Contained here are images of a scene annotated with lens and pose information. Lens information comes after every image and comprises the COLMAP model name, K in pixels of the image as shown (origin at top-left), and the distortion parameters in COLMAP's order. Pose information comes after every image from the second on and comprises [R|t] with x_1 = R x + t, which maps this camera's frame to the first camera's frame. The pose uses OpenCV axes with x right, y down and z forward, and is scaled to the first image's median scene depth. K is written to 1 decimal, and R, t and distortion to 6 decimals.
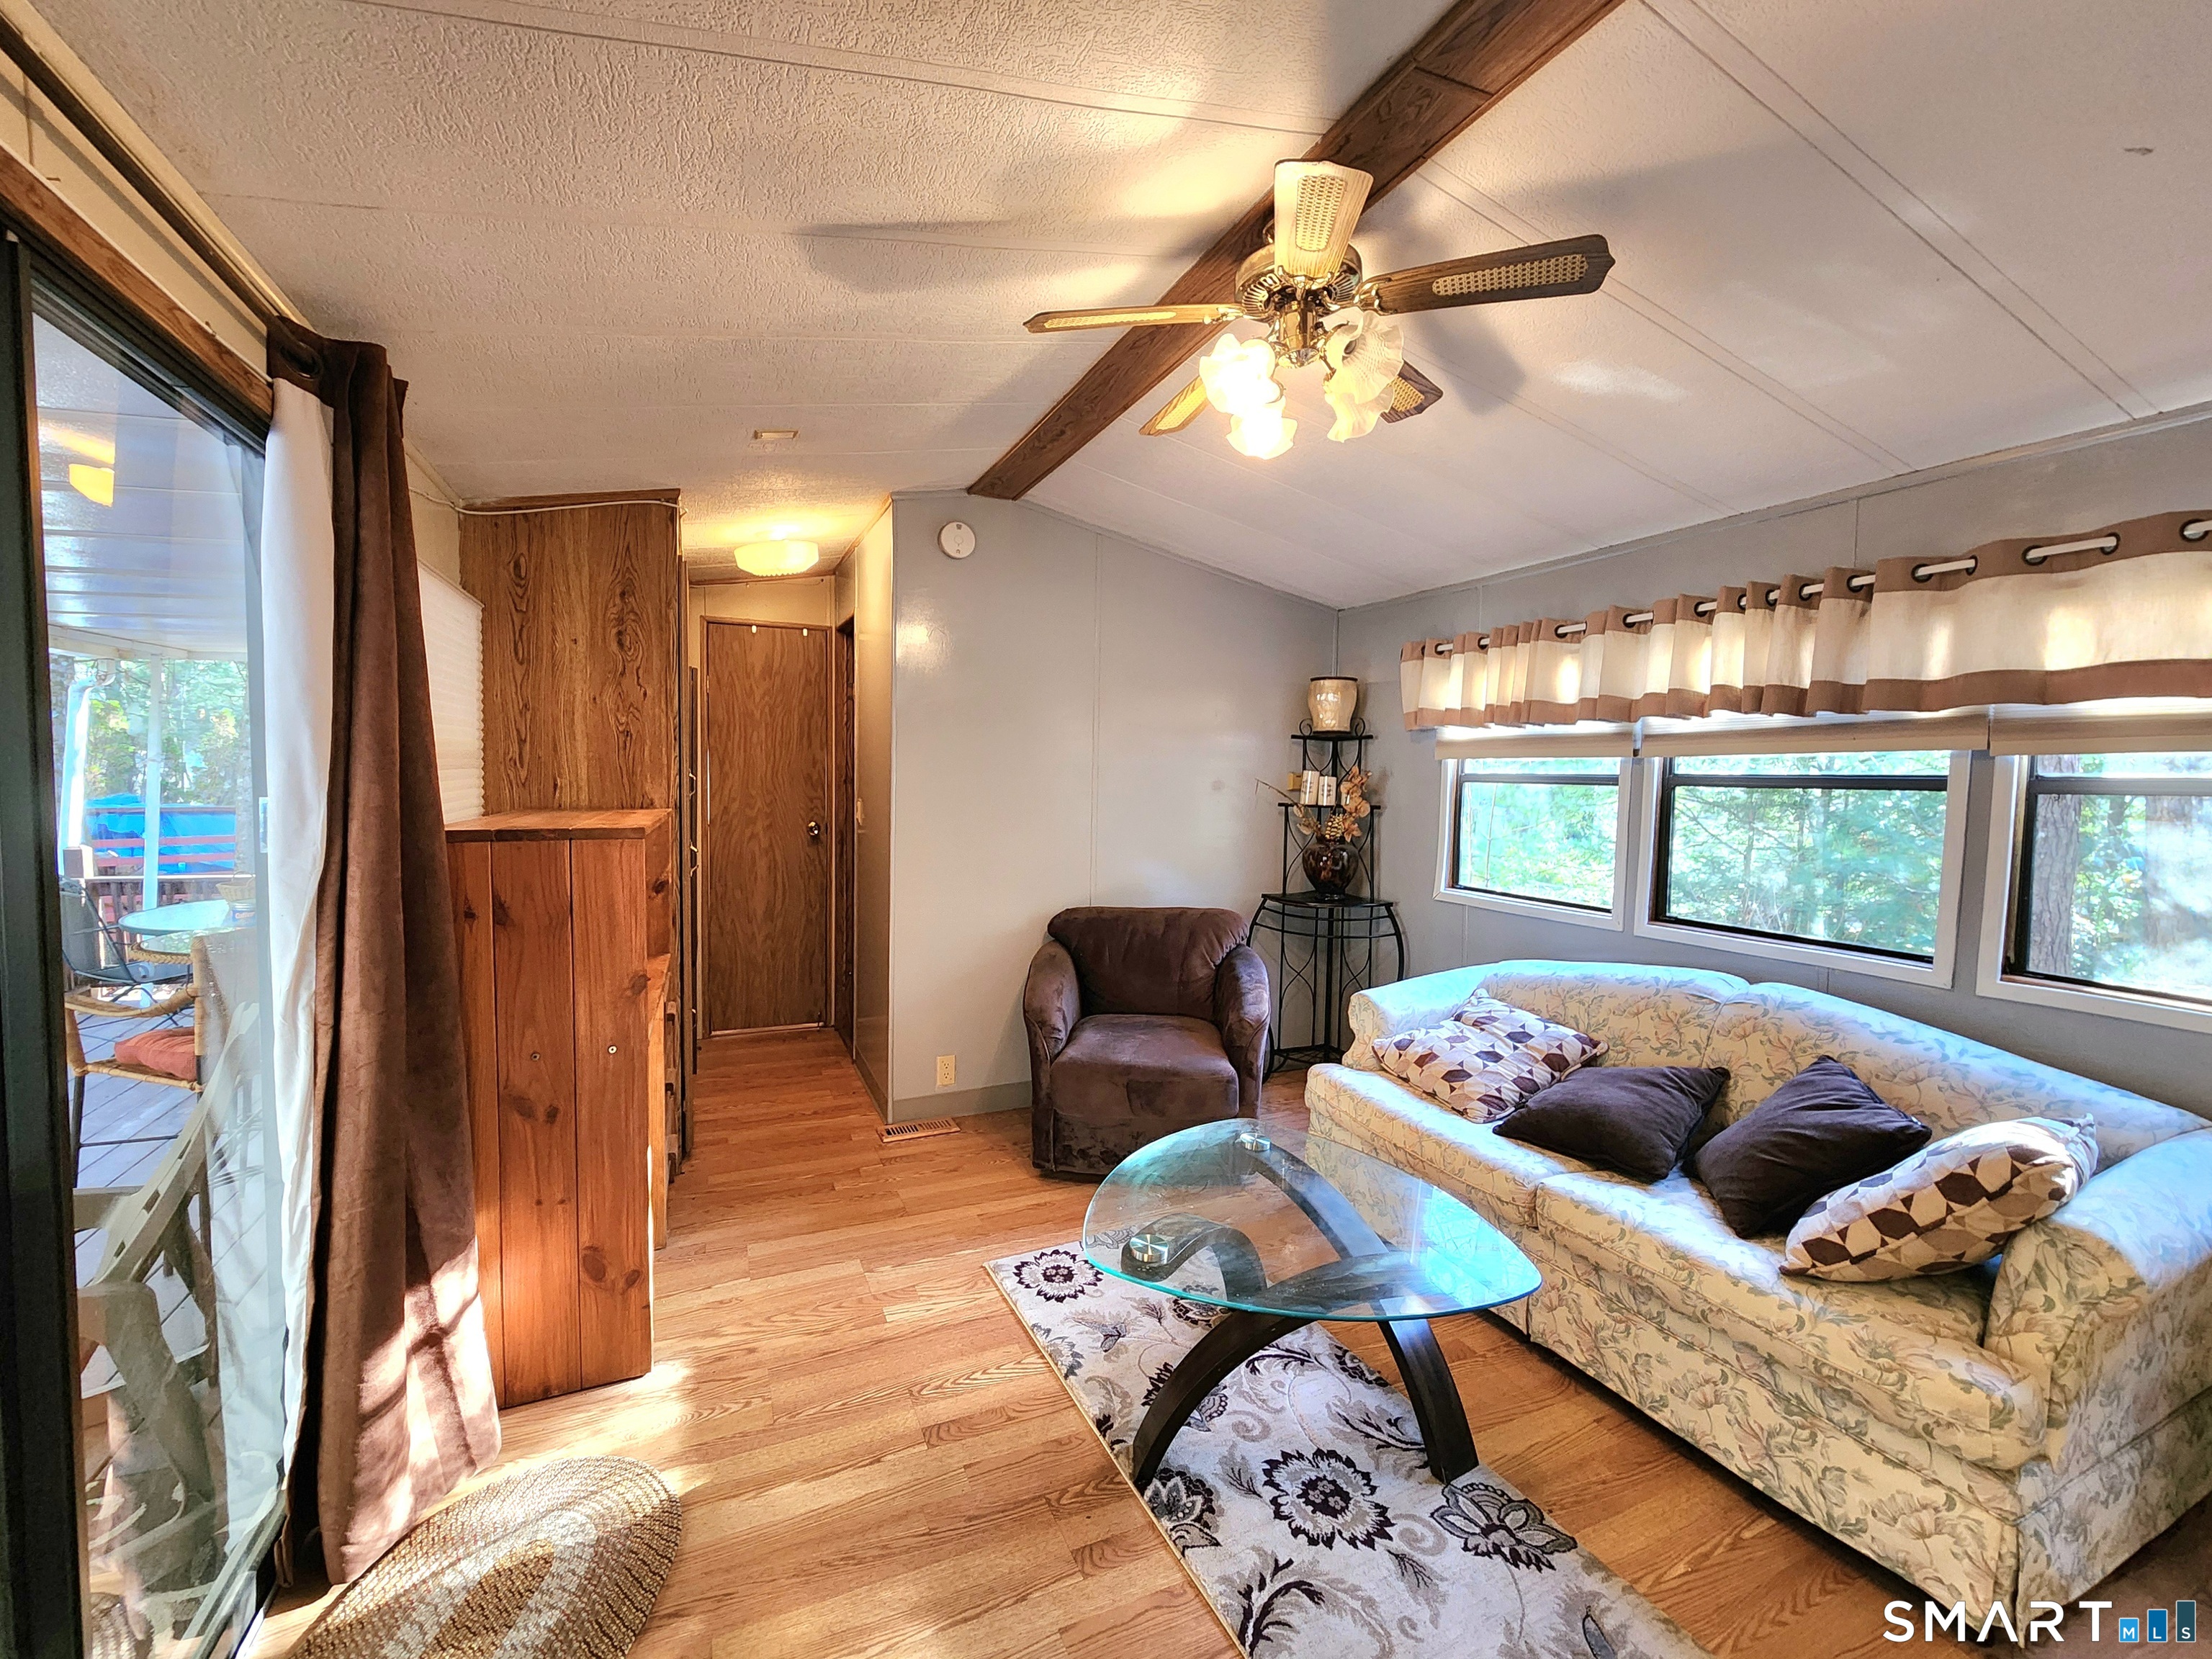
lens RADIAL K [[903.6, 0, 1098.0], [0, 903.6, 816.6], [0, 0, 1]] dist [0.004369, -0.004141]
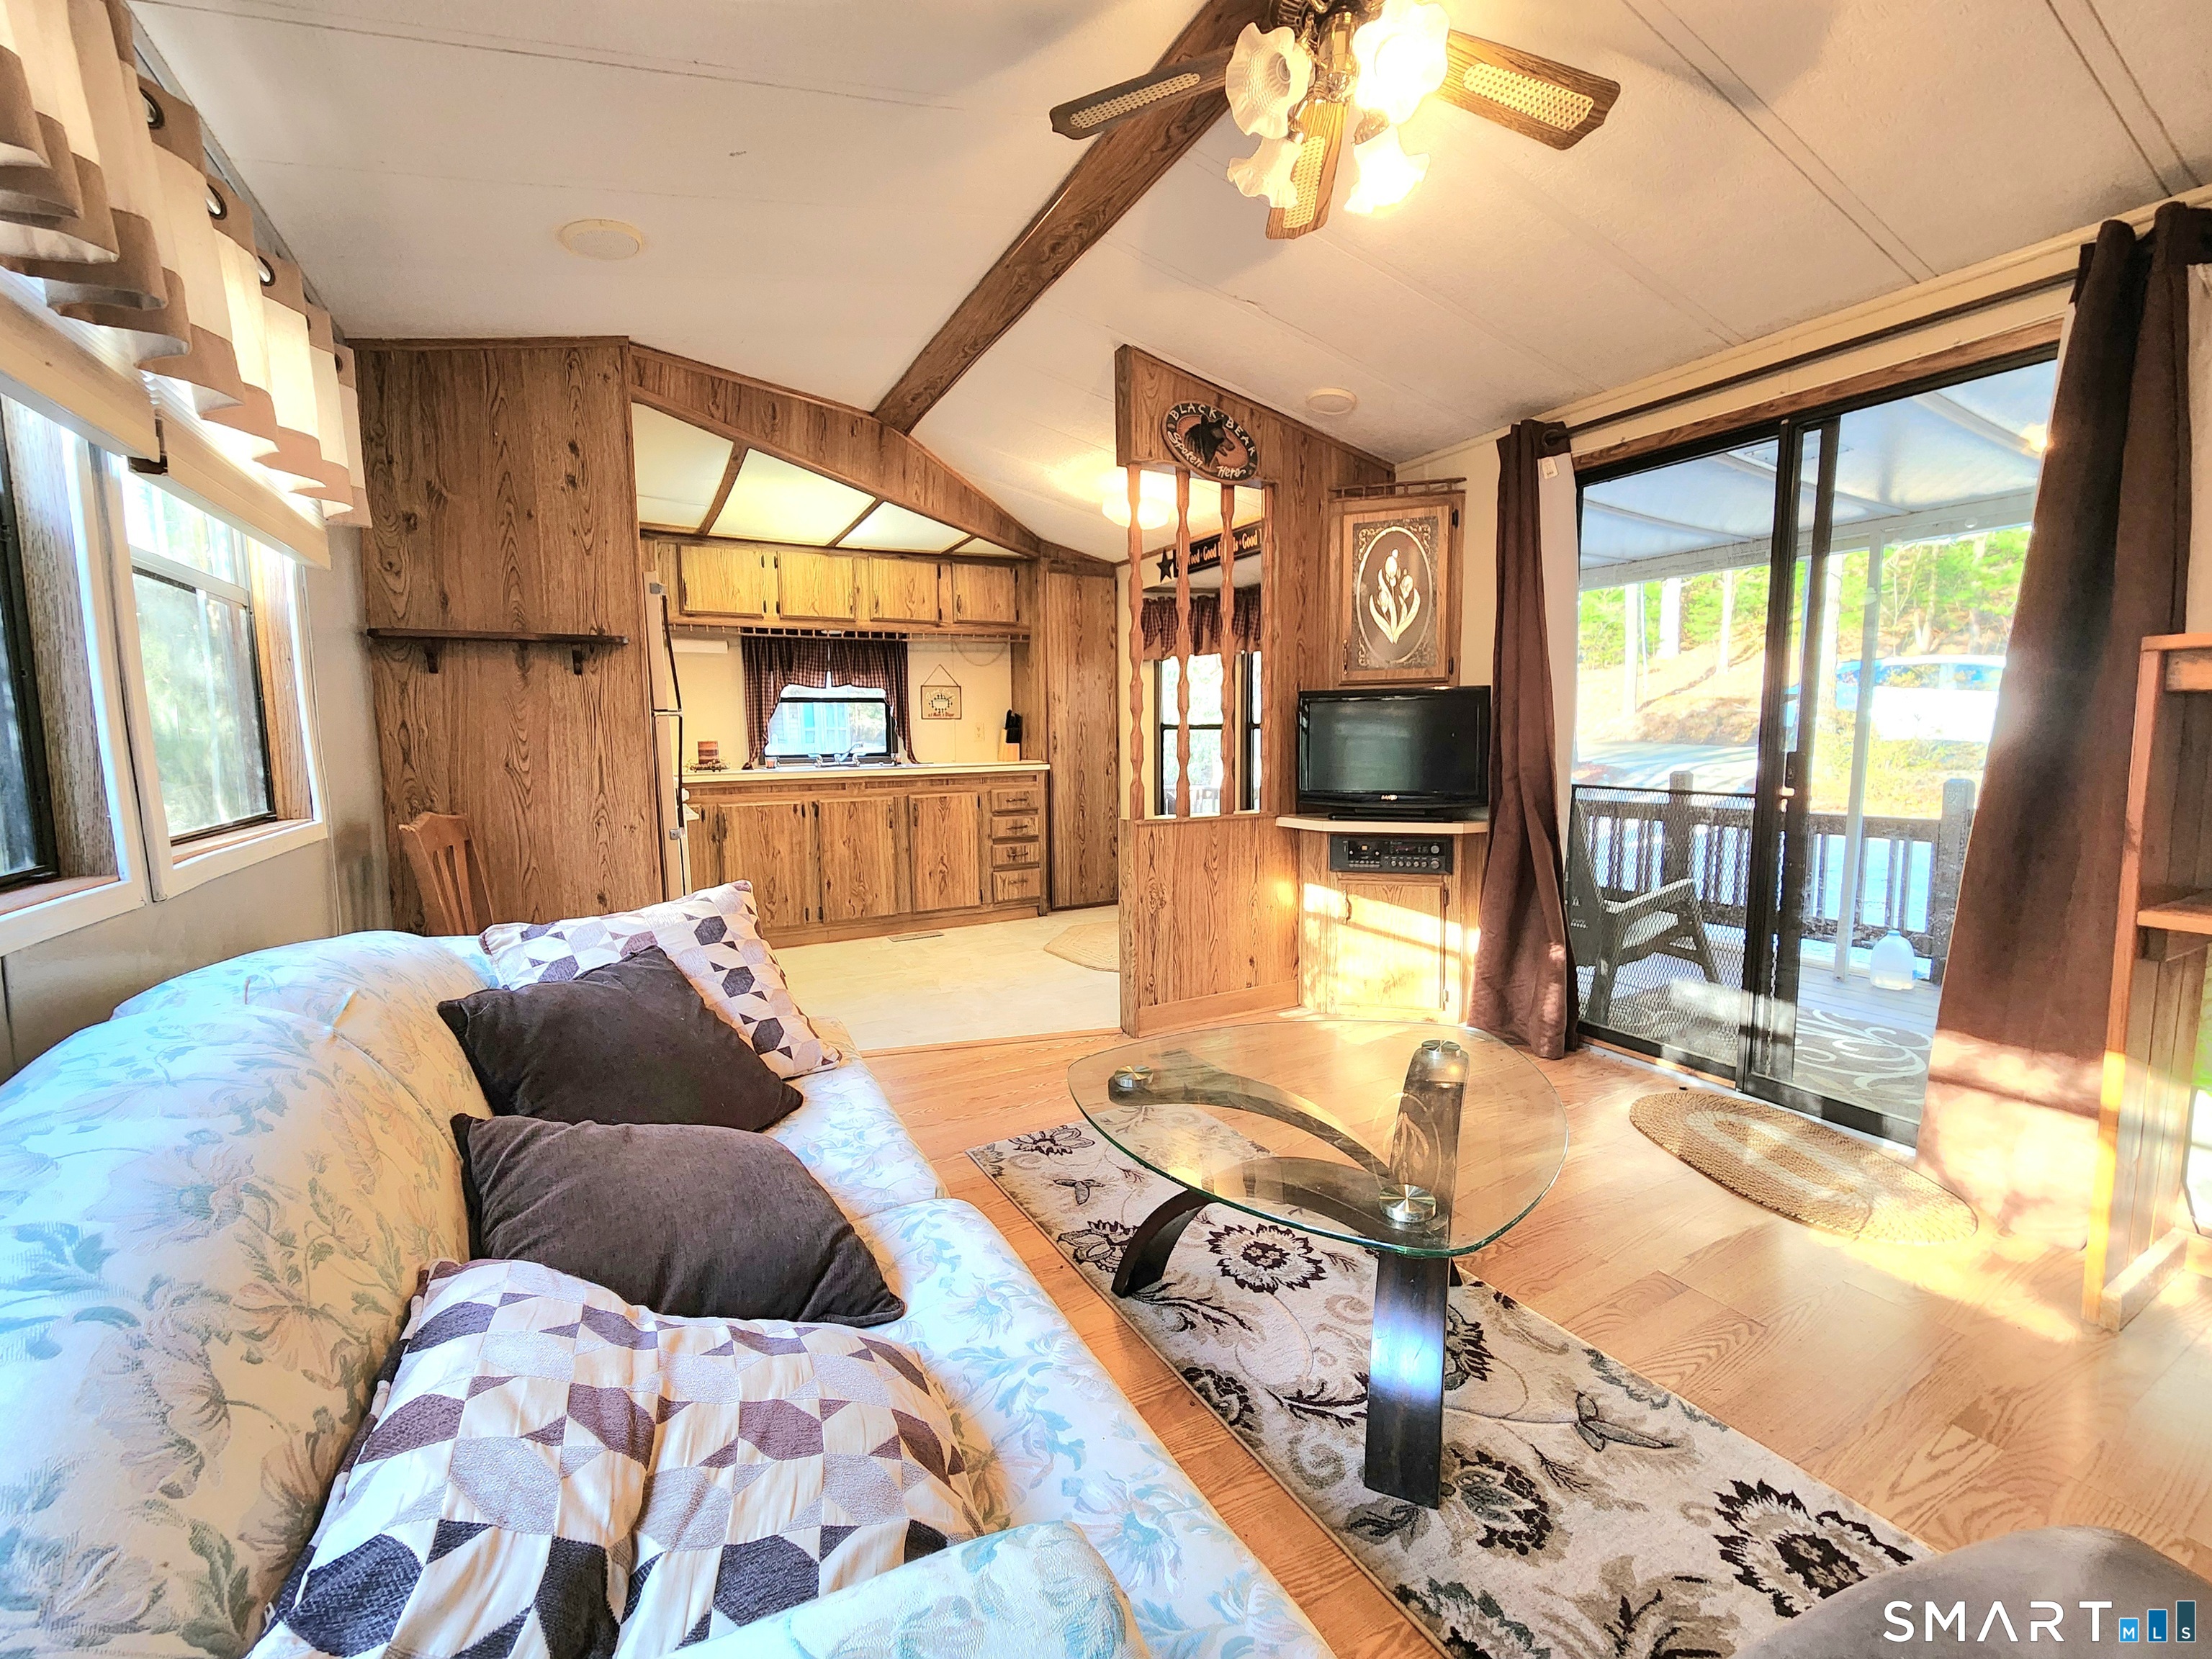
lens RADIAL K [[903.6, 0, 1099.2], [0, 903.6, 814.3], [0, 0, 1]] dist [0.004369, -0.004141]
pose [[-0.996945, 0.002119, -0.078072, 0.382656], [-0.008634, 0.990515, 0.137135, 0.053316], [0.077622, 0.137390, -0.987471, 1.424481]]
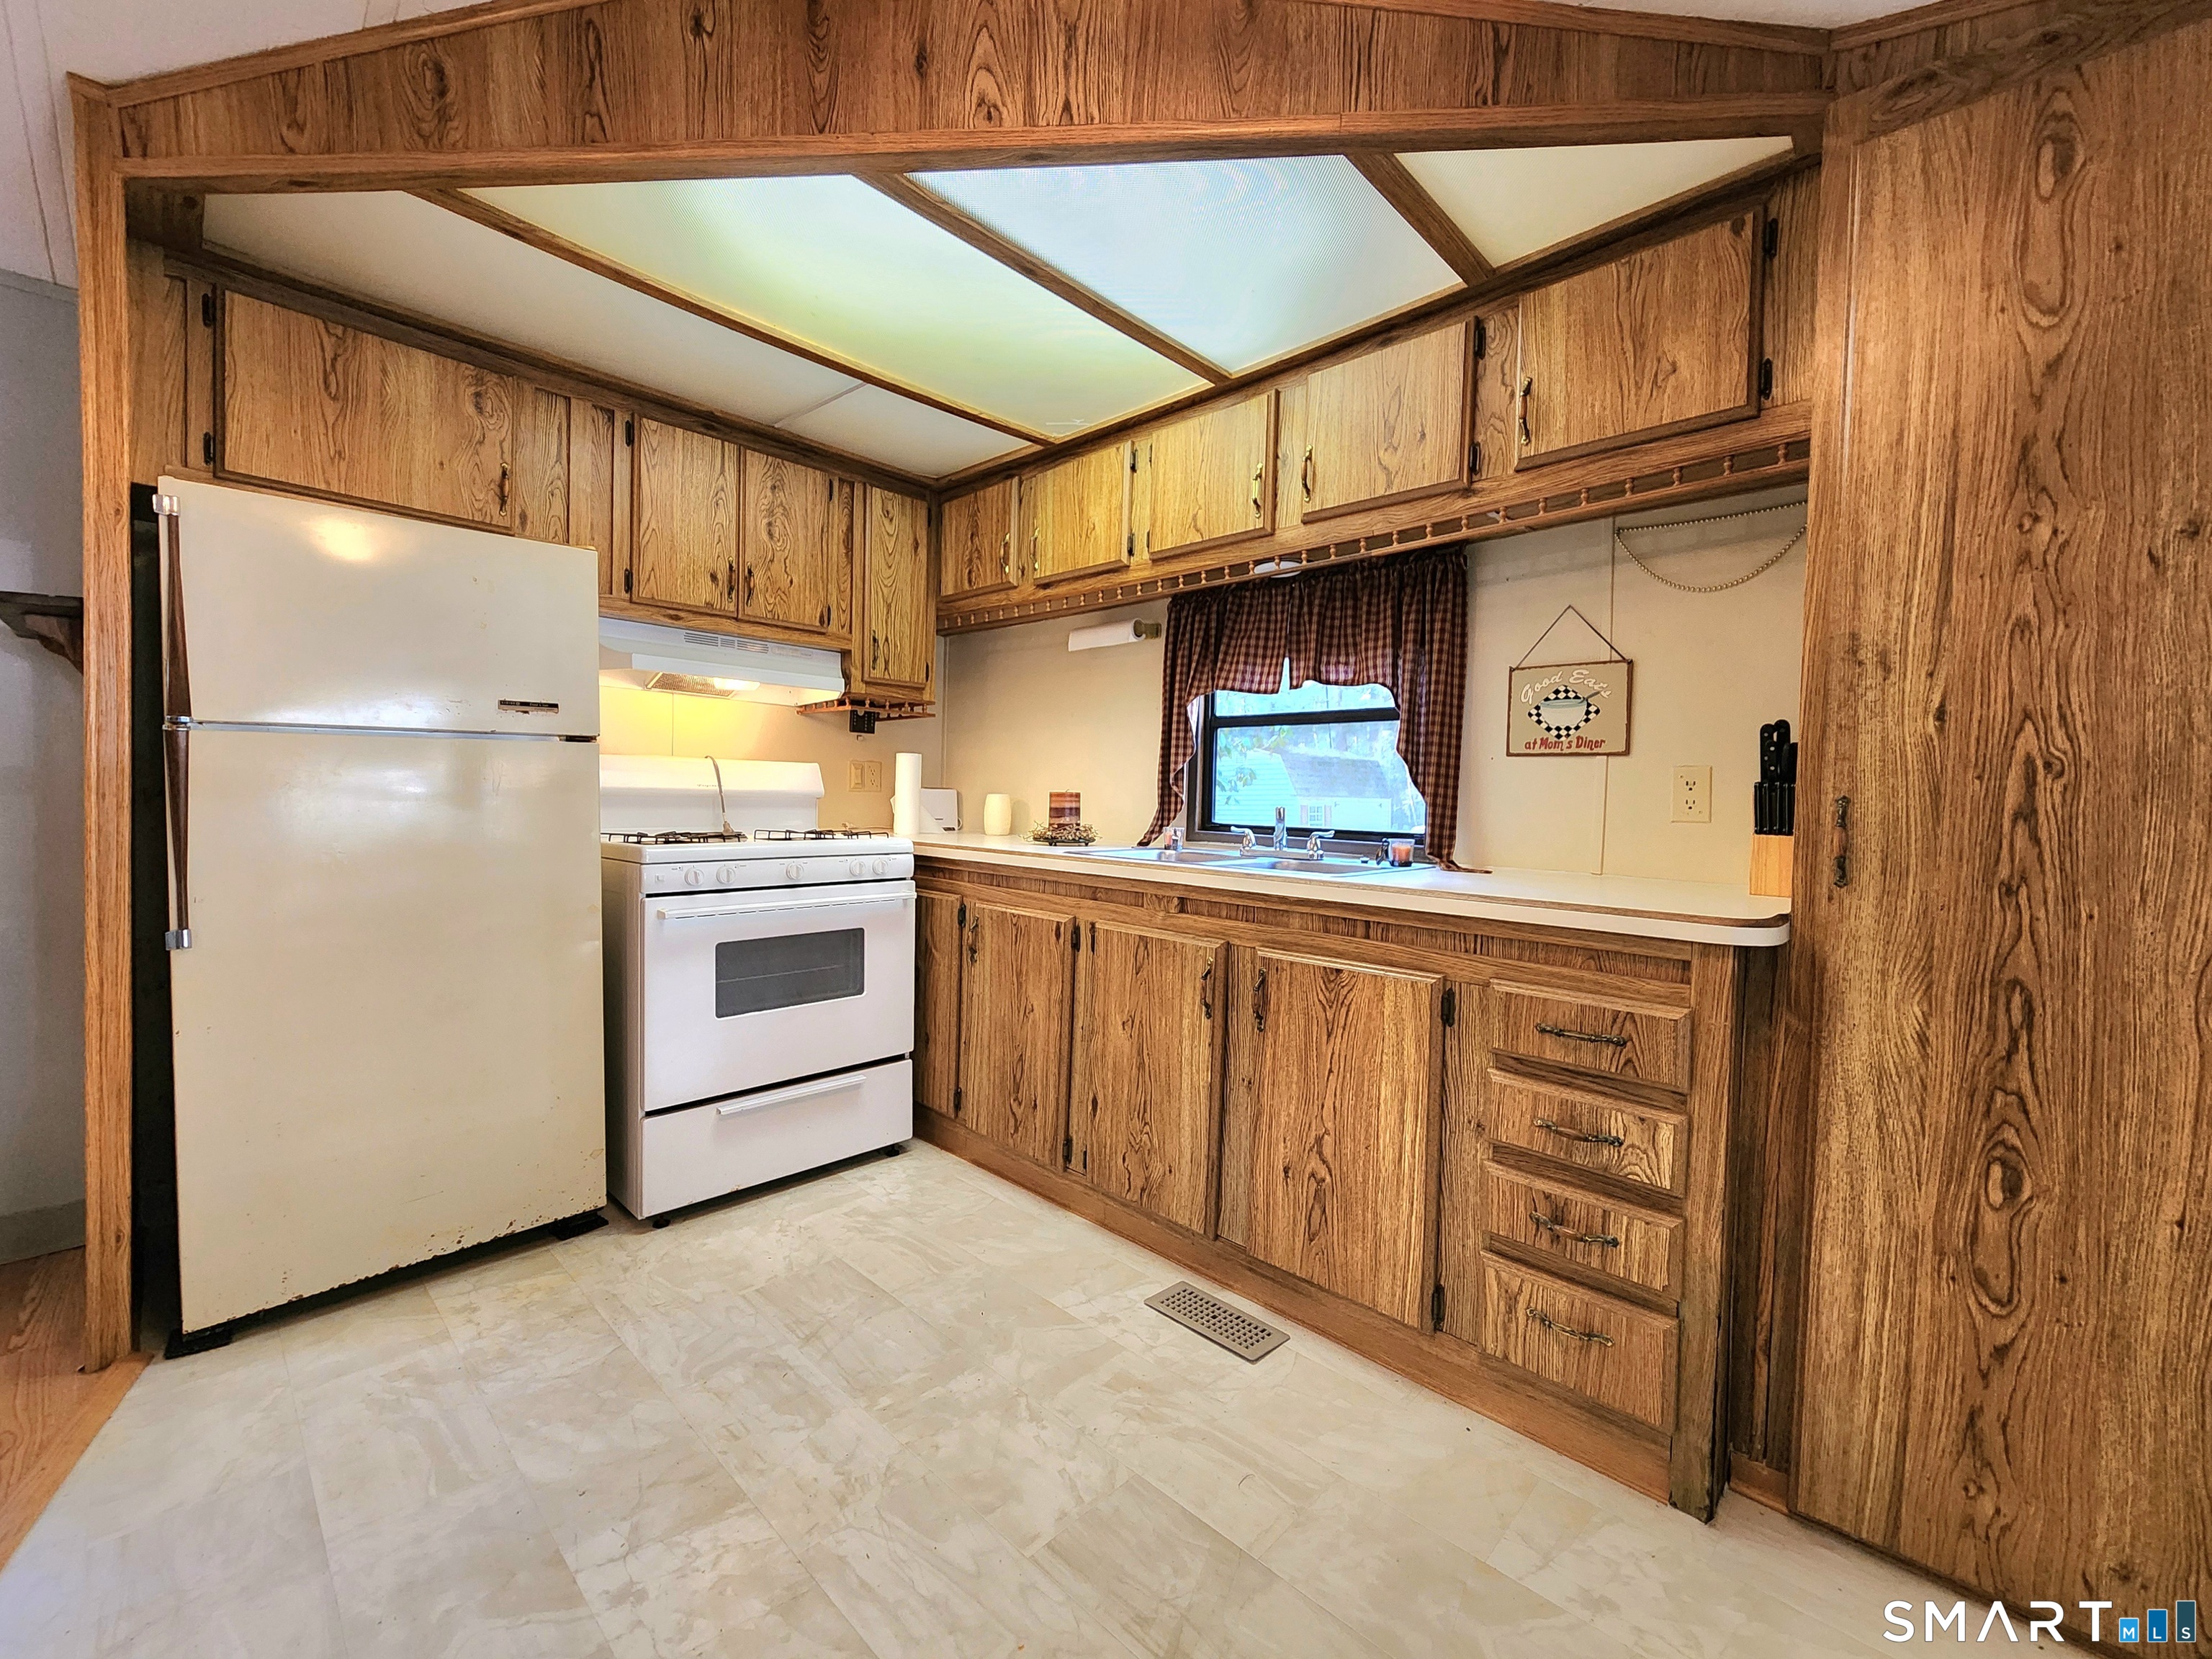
lens RADIAL K [[903.6, 0, 1099.5], [0, 903.6, 810.5], [0, 0, 1]] dist [0.004369, -0.004141]
pose [[-0.371614, -0.048383, 0.927126, -0.030396], [0.017786, 0.998087, 0.059215, 0.128769], [-0.928217, 0.038495, -0.370043, -0.248017]]
